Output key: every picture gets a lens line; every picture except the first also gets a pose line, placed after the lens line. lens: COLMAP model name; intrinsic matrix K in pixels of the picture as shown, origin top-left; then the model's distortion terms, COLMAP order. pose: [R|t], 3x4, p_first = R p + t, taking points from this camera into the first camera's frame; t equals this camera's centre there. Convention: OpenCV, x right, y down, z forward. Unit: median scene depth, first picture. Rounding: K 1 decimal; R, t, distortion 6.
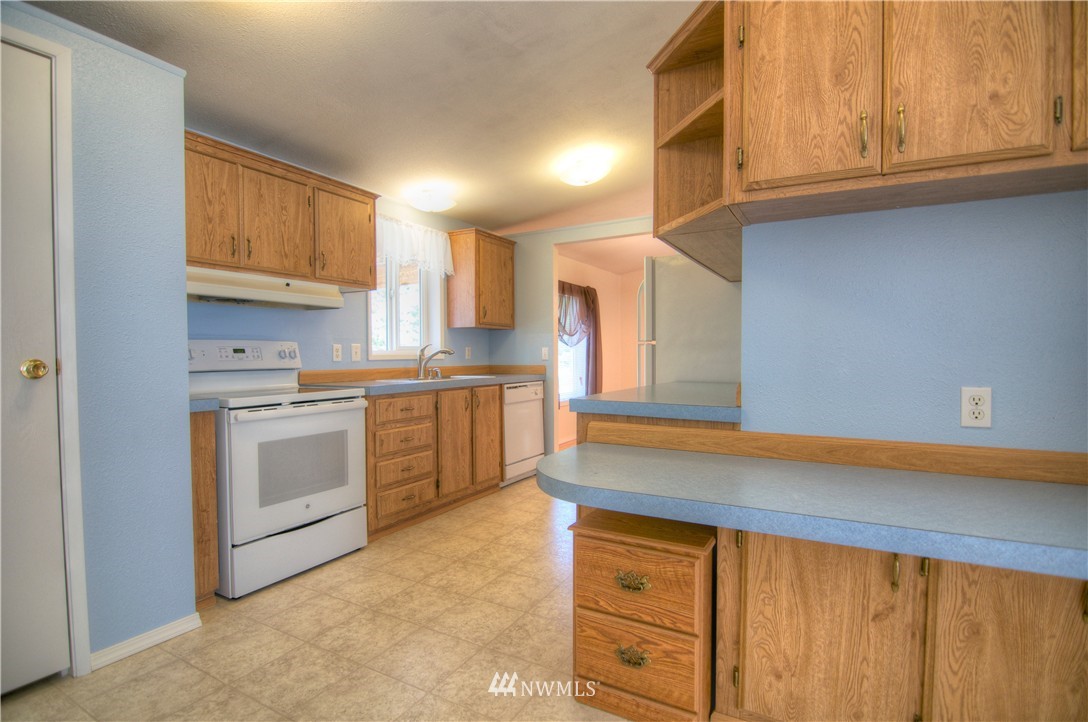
lens RADIAL K [[529.7, 0, 546.0], [0, 529.7, 370.0], [0, 0, 1]] dist [-0.004102, -0.012220]
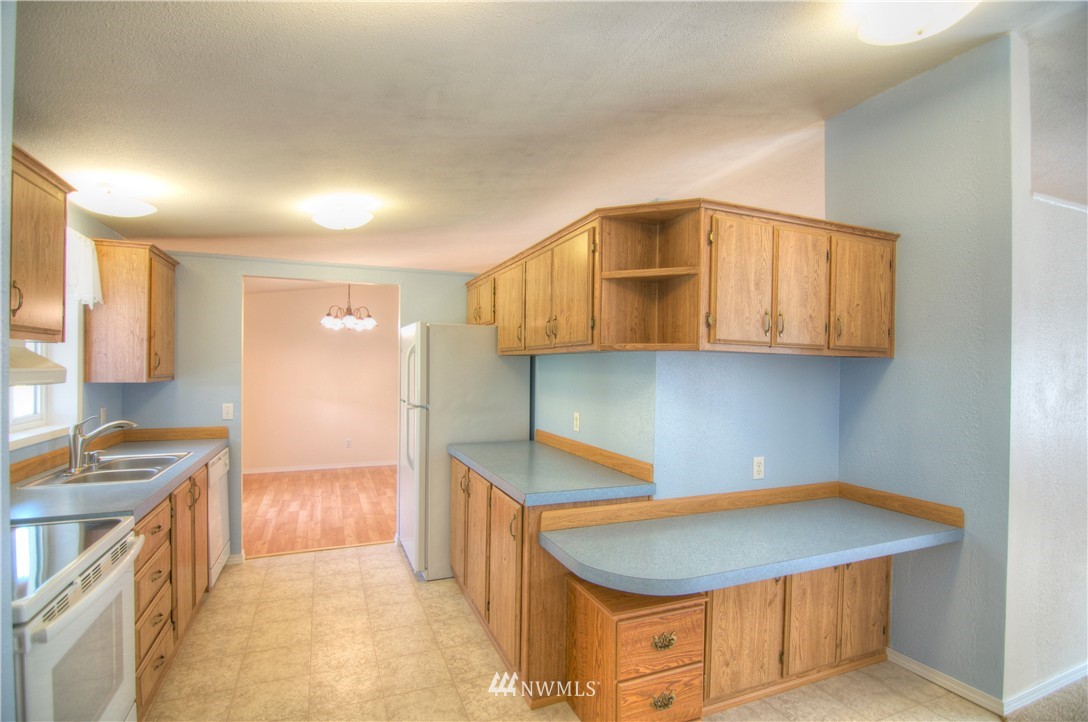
lens RADIAL K [[529.7, 0, 546.0], [0, 529.7, 370.0], [0, 0, 1]] dist [-0.004102, -0.012220]
pose [[0.610852, 0.005394, 0.791726, -1.010177], [0.008746, 0.999870, -0.013560, -0.233686], [-0.791696, 0.015207, 0.610725, 0.438313]]
